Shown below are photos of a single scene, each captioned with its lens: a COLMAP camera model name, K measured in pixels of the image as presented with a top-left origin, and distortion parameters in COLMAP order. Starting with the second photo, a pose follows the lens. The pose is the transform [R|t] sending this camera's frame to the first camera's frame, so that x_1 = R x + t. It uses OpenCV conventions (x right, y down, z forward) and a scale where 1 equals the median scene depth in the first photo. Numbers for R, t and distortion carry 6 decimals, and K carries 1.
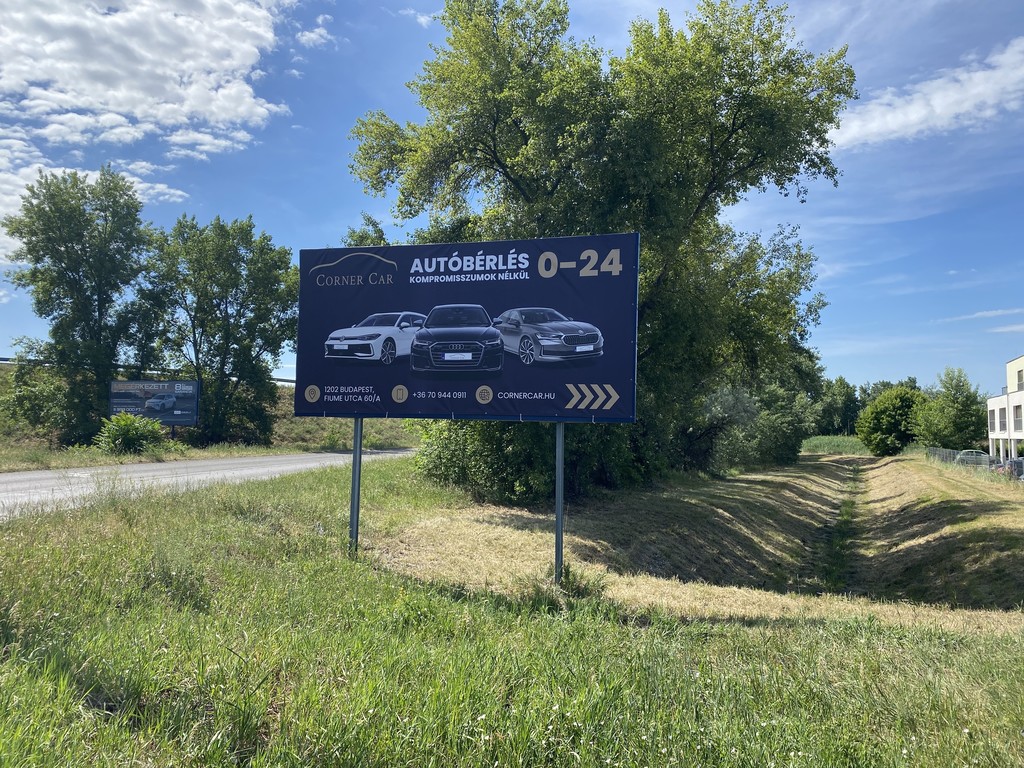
lens RADIAL K [[762.6, 0, 512.0], [0, 762.6, 384.0], [0, 0, 1]] dist [-0.004237, -0.004090]
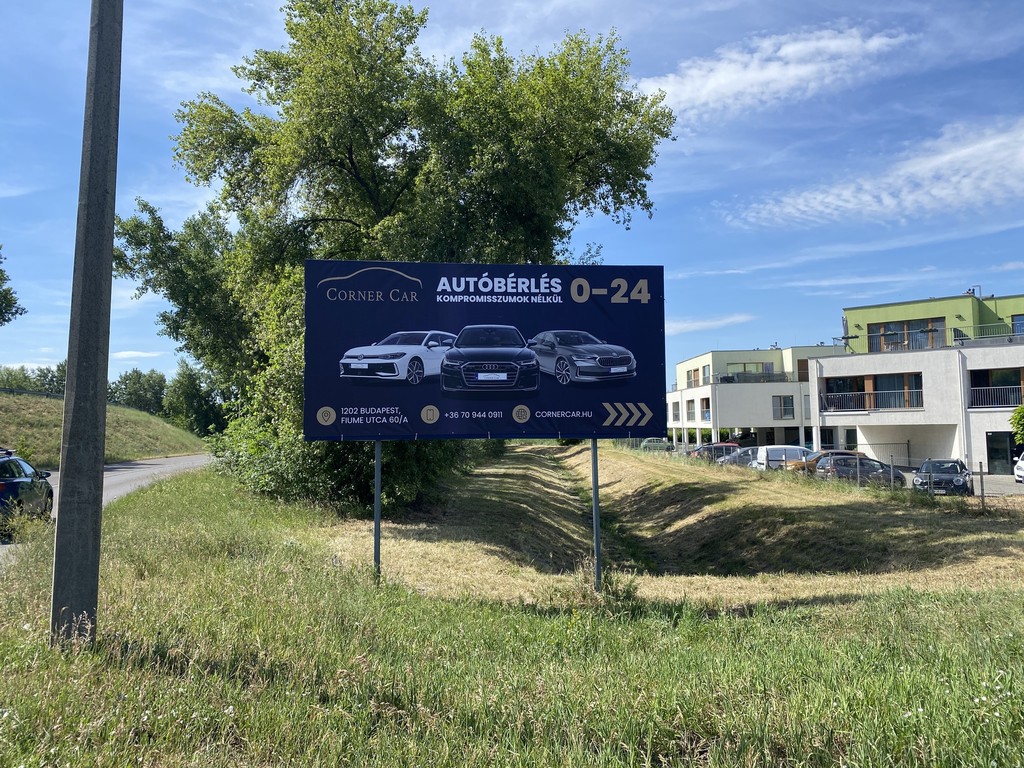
lens RADIAL K [[762.6, 0, 512.0], [0, 762.6, 384.0], [0, 0, 1]] dist [-0.004237, -0.004090]
pose [[0.926602, -0.007963, 0.375960, -0.424202], [0.006627, 0.999966, 0.004845, -0.030743], [-0.375986, -0.001998, 0.926623, 0.051352]]
